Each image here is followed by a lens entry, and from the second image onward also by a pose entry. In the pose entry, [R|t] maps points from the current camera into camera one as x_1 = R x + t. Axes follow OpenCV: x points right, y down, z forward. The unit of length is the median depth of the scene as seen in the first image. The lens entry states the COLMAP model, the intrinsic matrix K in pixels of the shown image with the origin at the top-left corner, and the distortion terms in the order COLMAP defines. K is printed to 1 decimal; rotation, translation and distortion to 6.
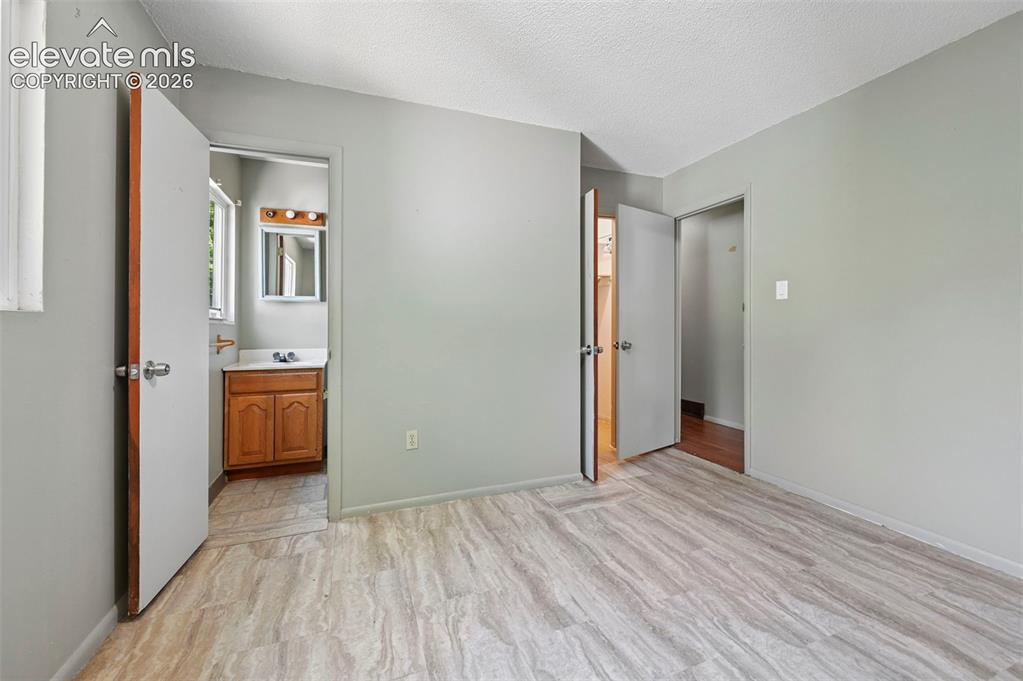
lens RADIAL K [[420.4, 0, 510.0], [0, 420.4, 332.4], [0, 0, 1]] dist [0.002926, 0.000082]
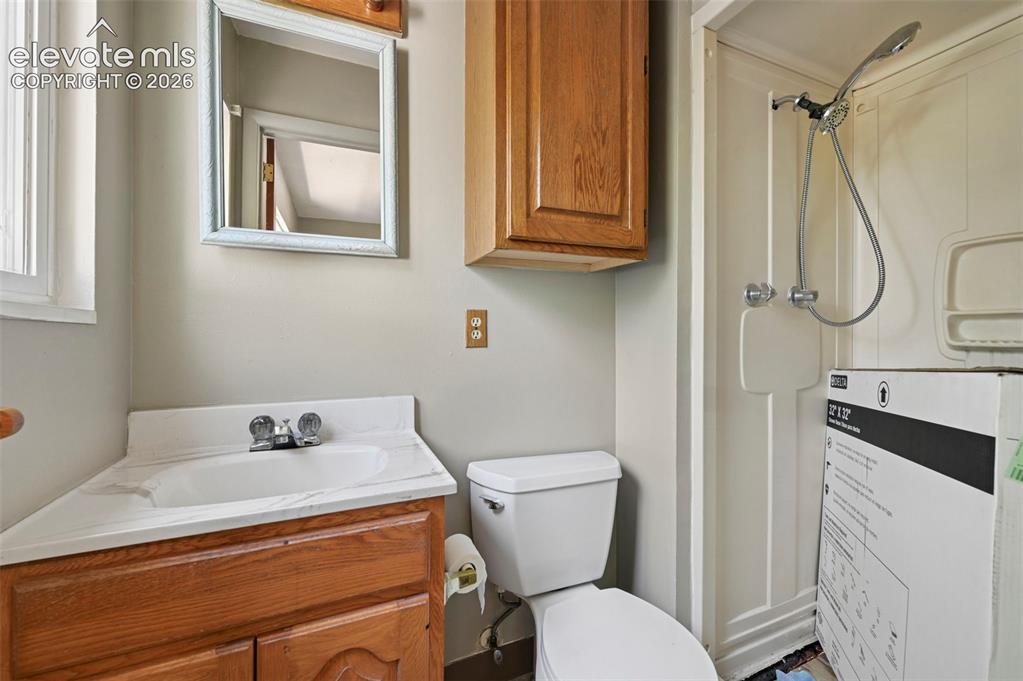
lens RADIAL K [[420.4, 0, 514.4], [0, 420.4, 333.0], [0, 0, 1]] dist [0.002926, 0.000082]
pose [[0.999063, 0.000064, 0.043272, -0.681792], [0.000061, 0.999996, -0.002876, -0.020414], [-0.043272, 0.002876, 0.999059, 1.215692]]
